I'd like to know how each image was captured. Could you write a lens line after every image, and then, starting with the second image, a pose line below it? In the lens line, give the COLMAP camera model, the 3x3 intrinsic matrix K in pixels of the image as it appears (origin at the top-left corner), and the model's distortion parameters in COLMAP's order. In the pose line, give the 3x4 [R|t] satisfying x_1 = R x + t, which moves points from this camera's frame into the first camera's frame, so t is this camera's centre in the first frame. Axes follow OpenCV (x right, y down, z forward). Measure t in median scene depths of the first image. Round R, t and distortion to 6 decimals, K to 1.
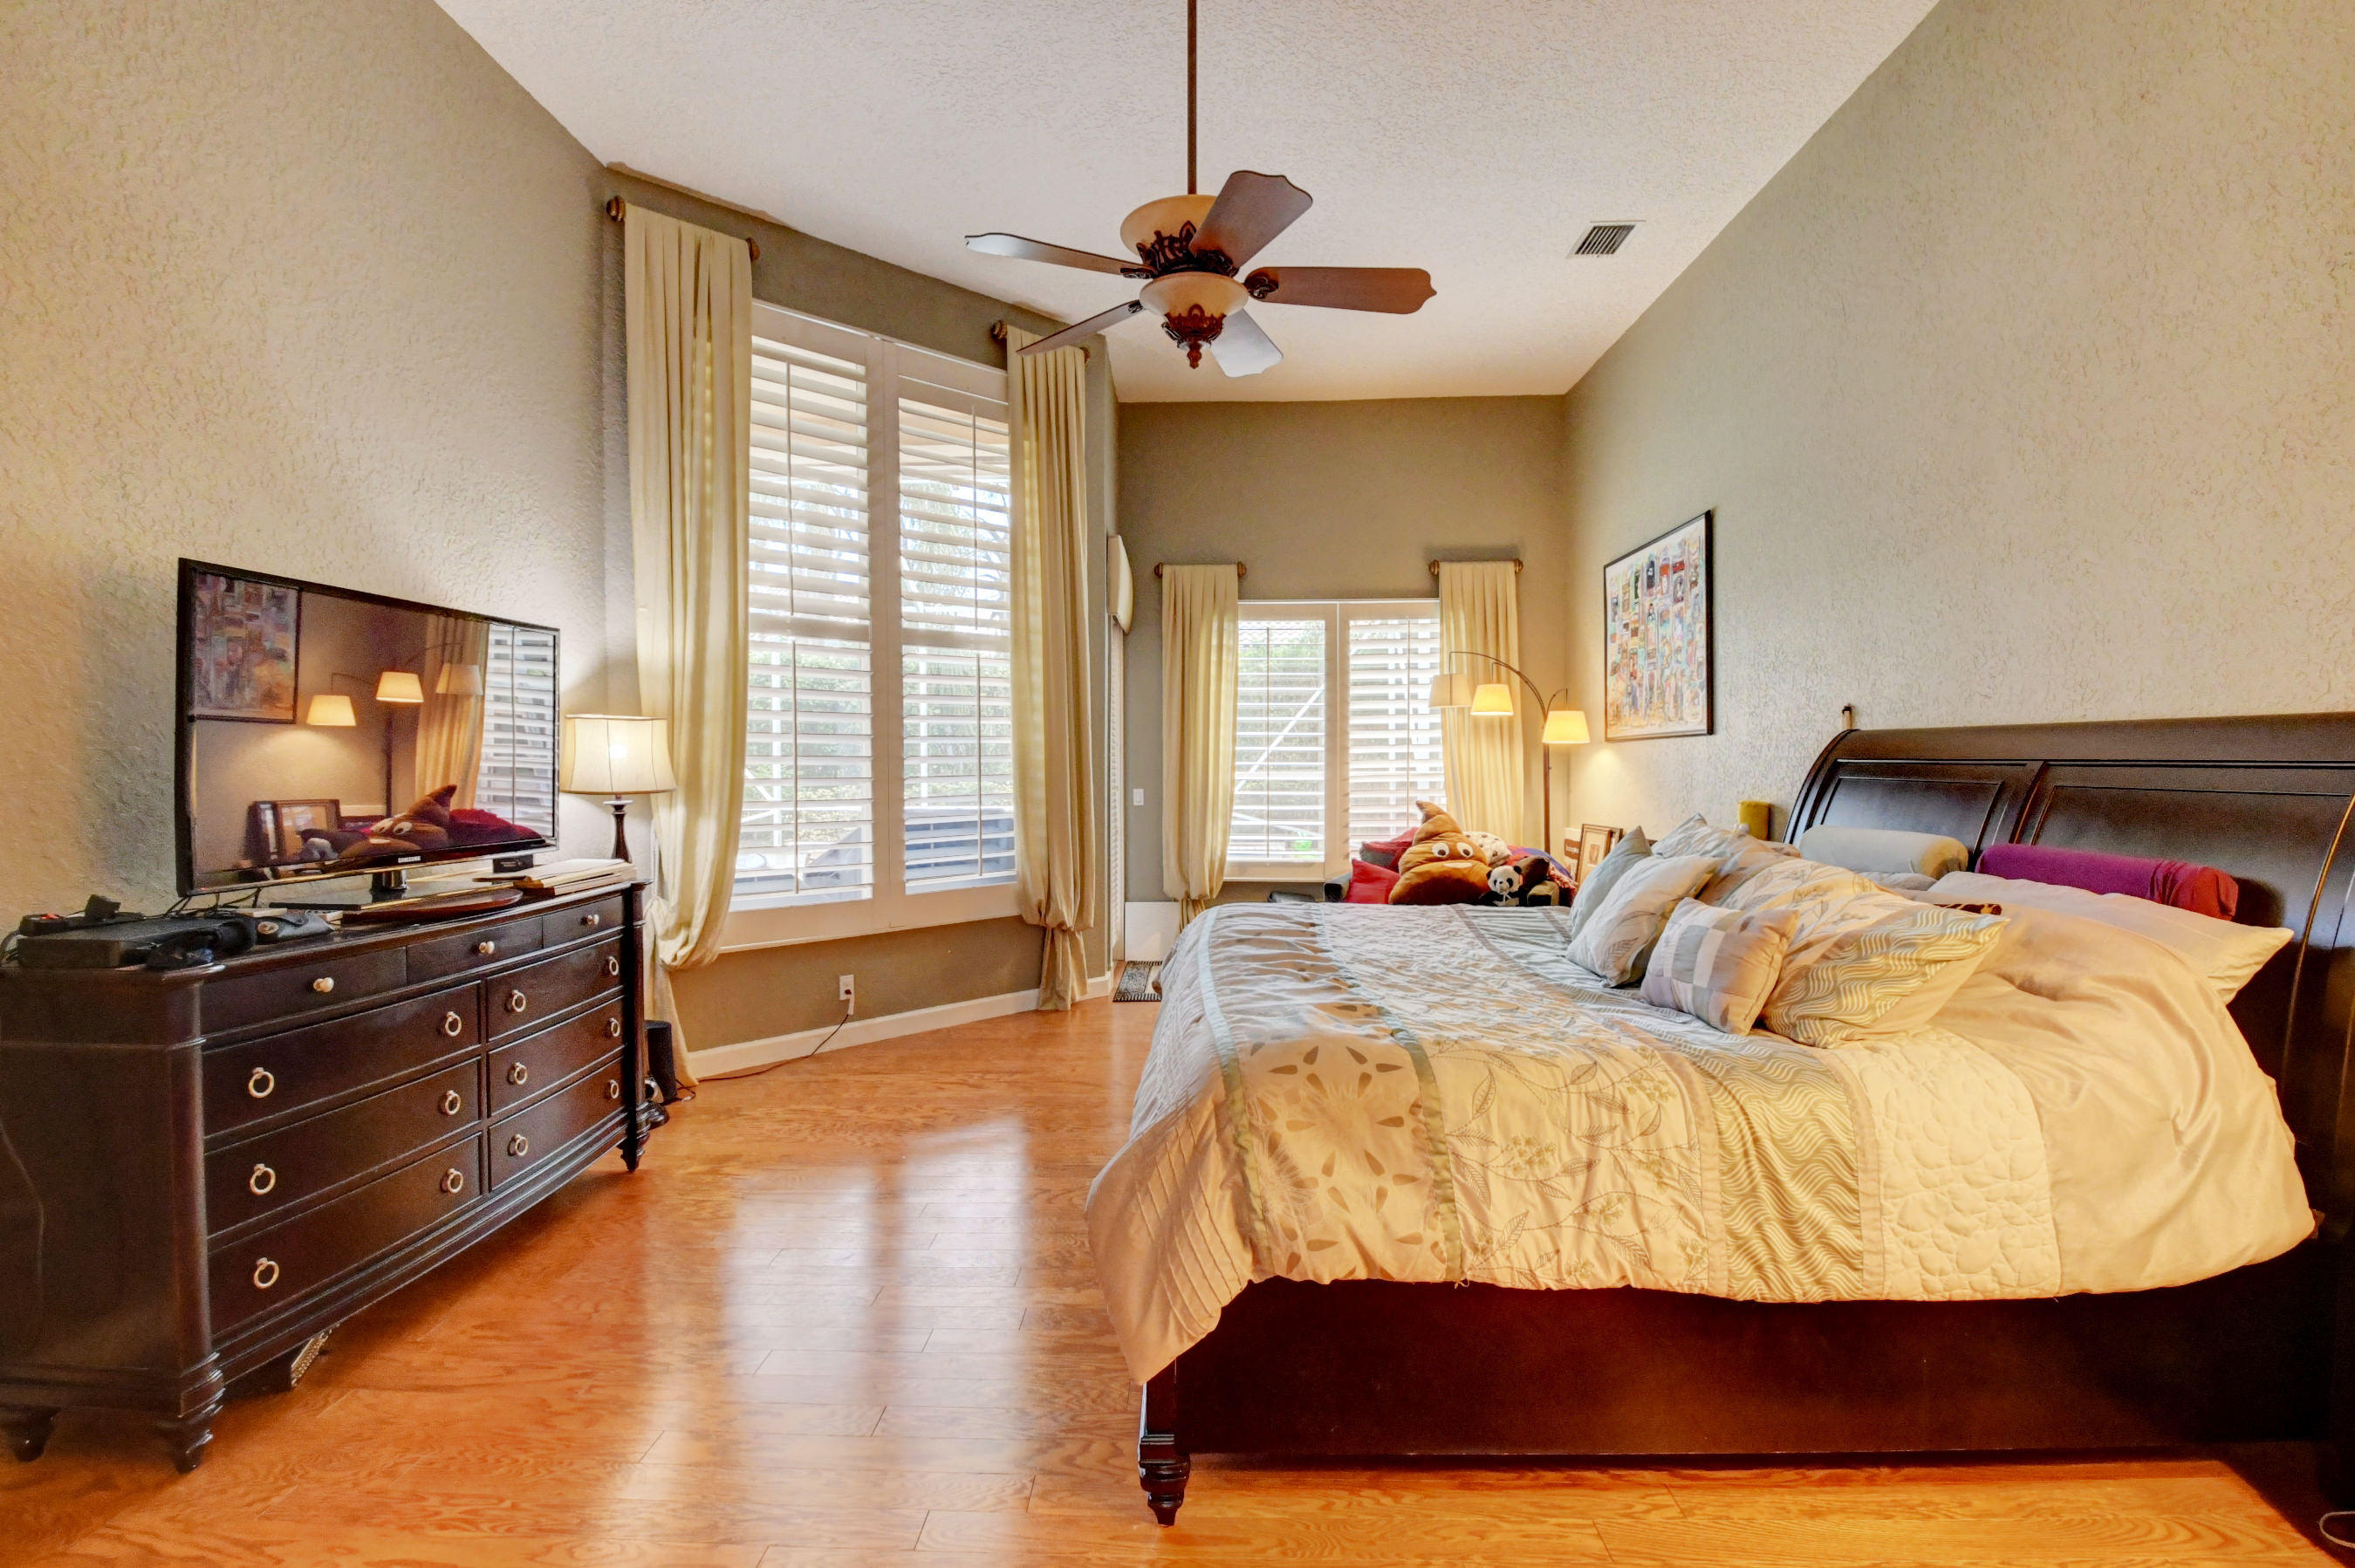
lens RADIAL K [[1030.9, 0, 1176.0], [0, 1030.9, 789.9], [0, 0, 1]] dist [0.005166, -0.015710]
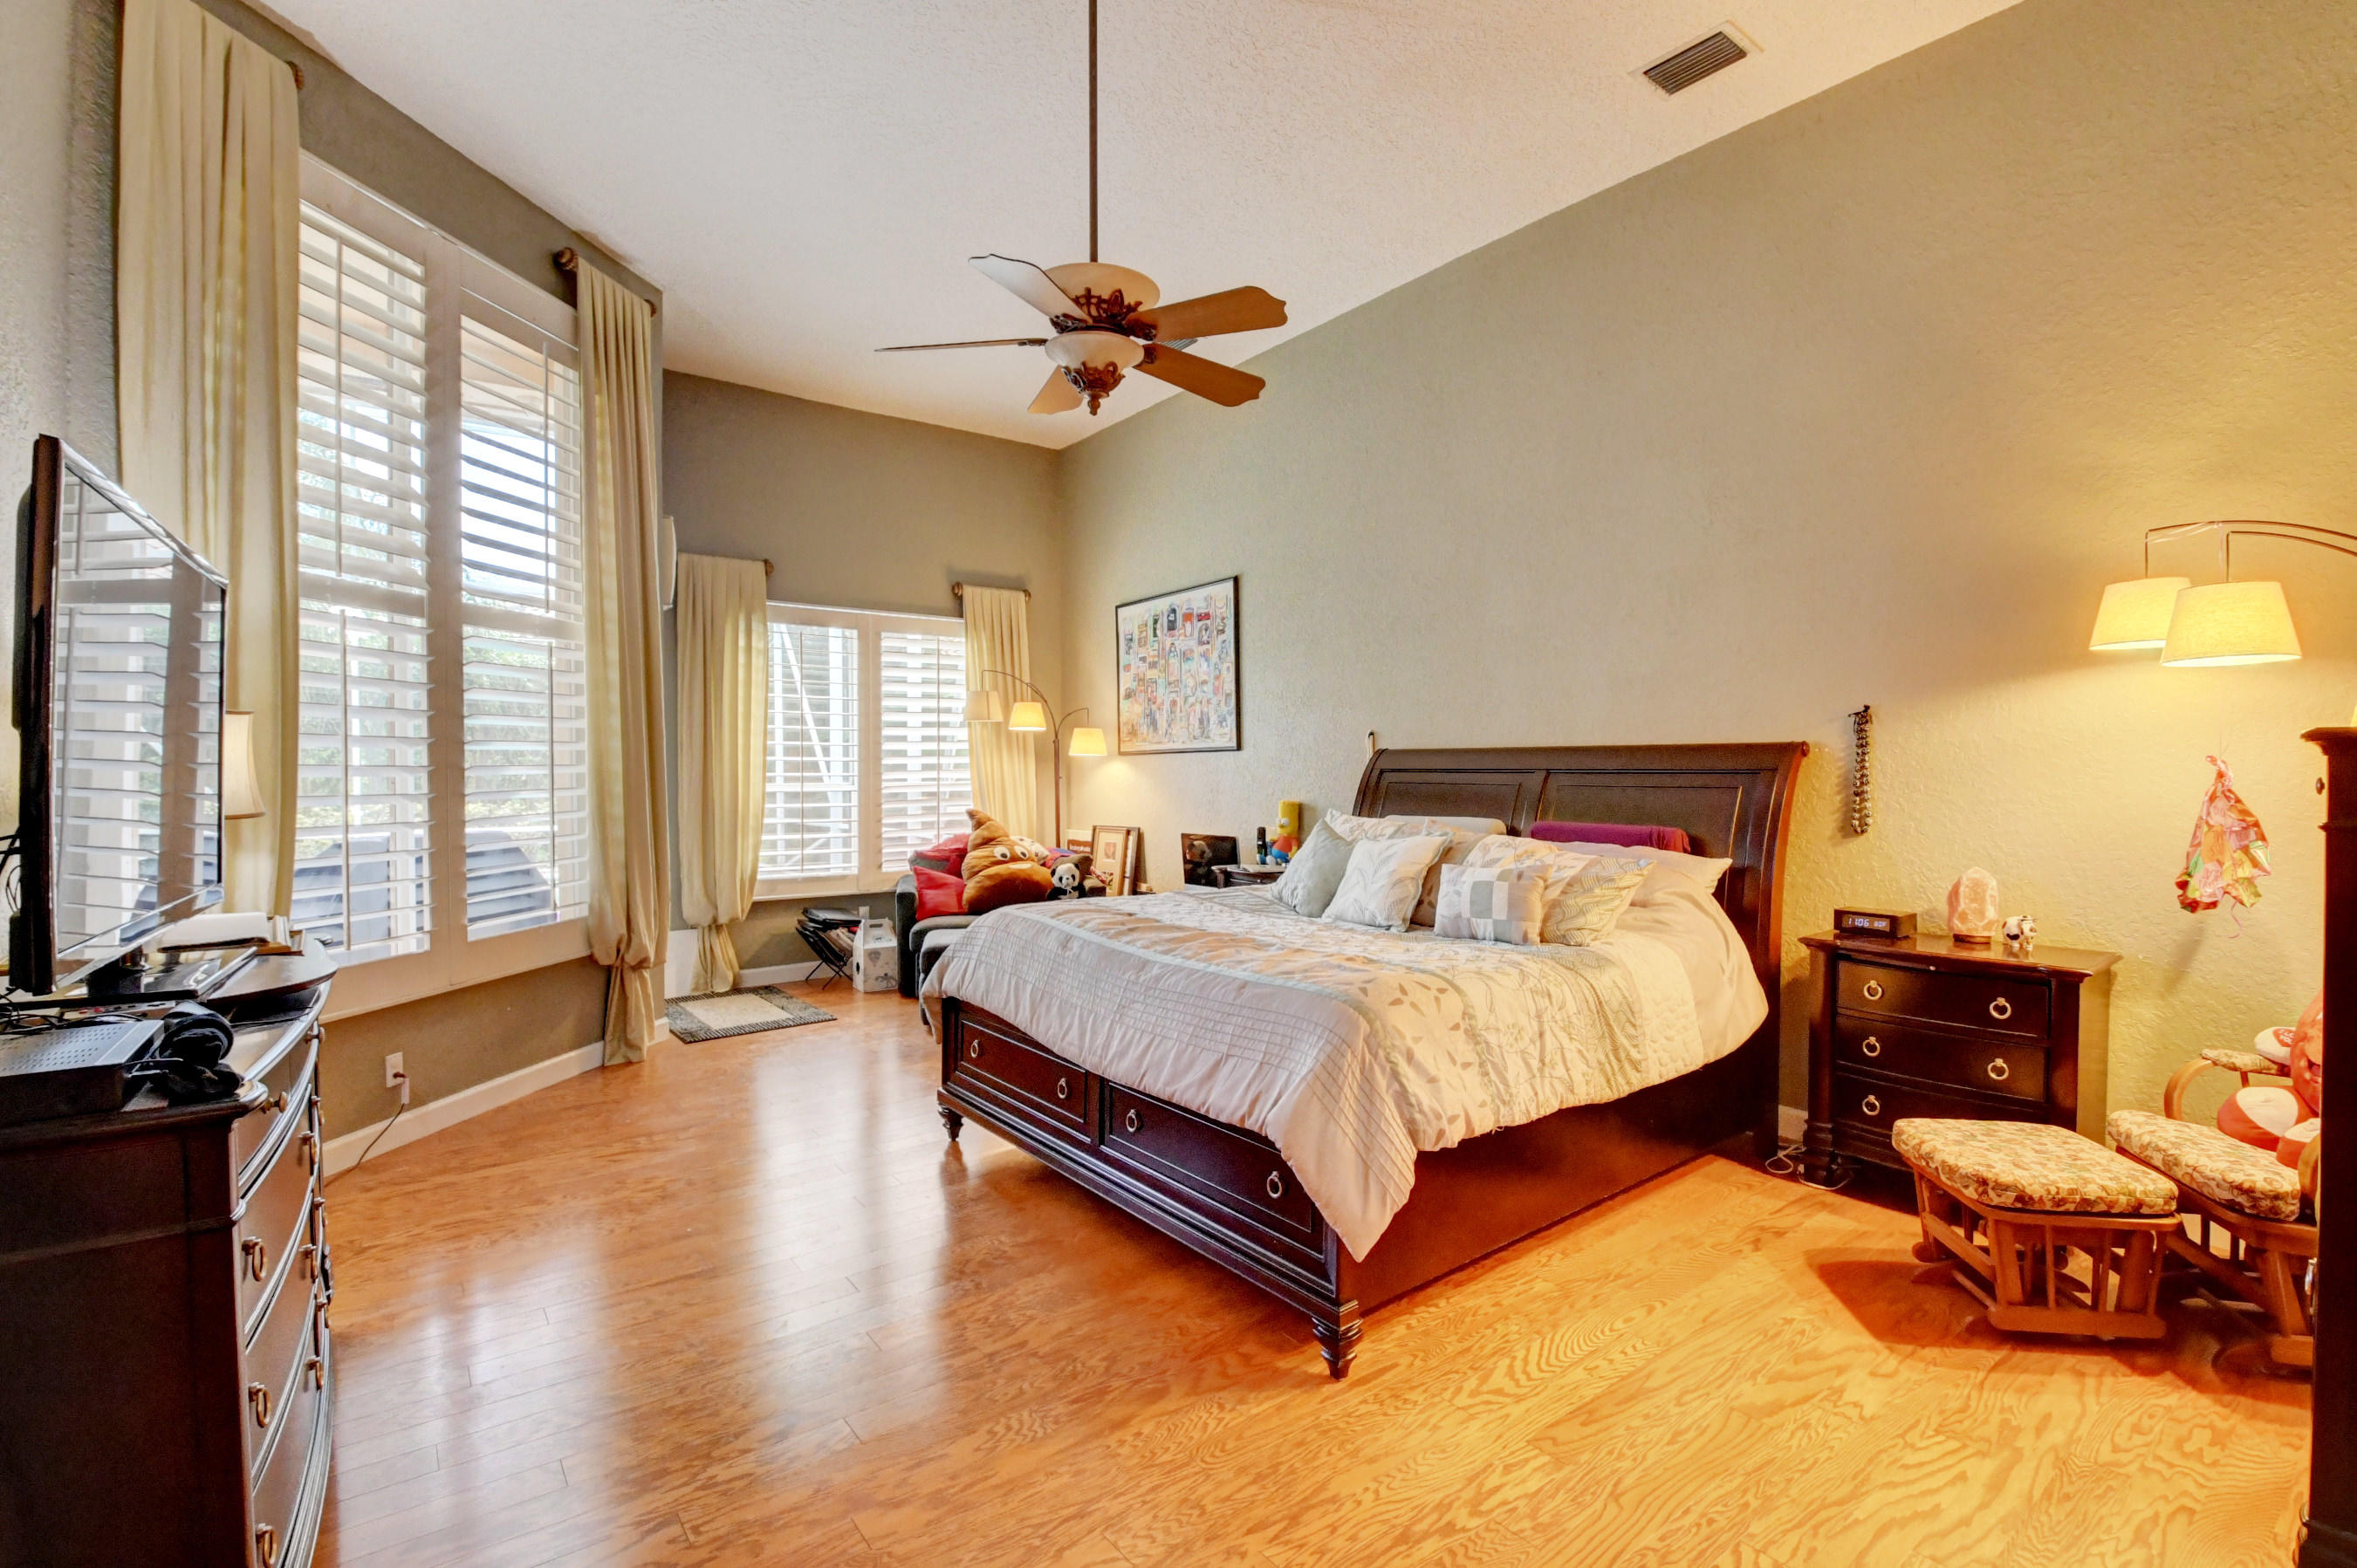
lens RADIAL K [[1031.8, 0, 1179.7], [0, 1031.8, 783.7], [0, 0, 1]] dist [0.005166, -0.015710]
pose [[0.786079, -0.007792, 0.618076, -0.300009], [0.018414, 0.999772, -0.010816, 0.000026], [-0.617851, 0.019883, 0.786044, 0.039260]]
